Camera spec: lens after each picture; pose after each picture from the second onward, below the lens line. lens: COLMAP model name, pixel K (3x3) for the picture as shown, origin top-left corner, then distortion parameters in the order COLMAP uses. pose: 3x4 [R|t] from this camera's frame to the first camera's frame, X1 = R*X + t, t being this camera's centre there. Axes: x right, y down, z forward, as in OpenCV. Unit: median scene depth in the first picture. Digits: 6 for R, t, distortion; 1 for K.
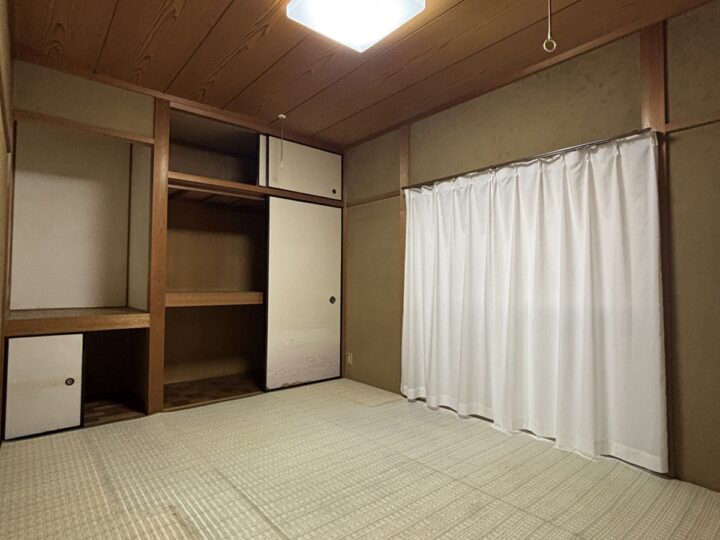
lens RADIAL K [[395.9, 0, 360.1], [0, 395.9, 270.5], [0, 0, 1]] dist [0.027774, -0.010990]
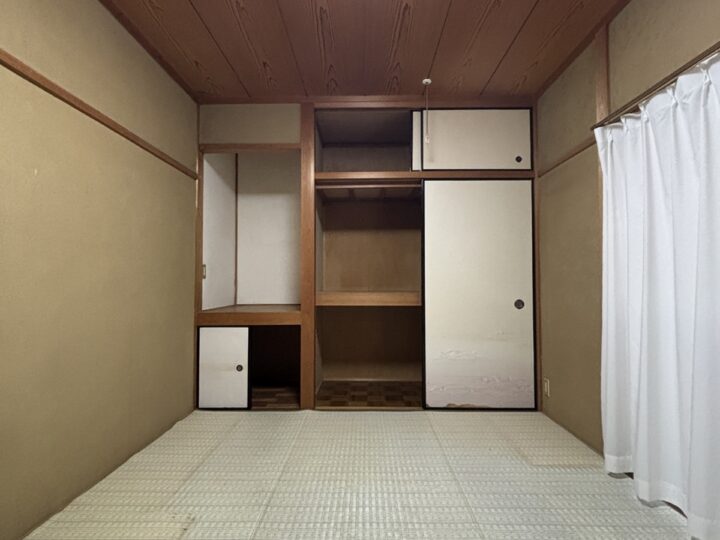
lens RADIAL K [[395.9, 0, 360.5], [0, 395.9, 268.9], [0, 0, 1]] dist [0.027774, -0.010990]
pose [[0.757846, -0.030309, -0.651729, 0.226112], [0.027132, 0.999520, -0.014933, 0.012998], [0.651869, -0.006365, 0.758305, 0.269502]]
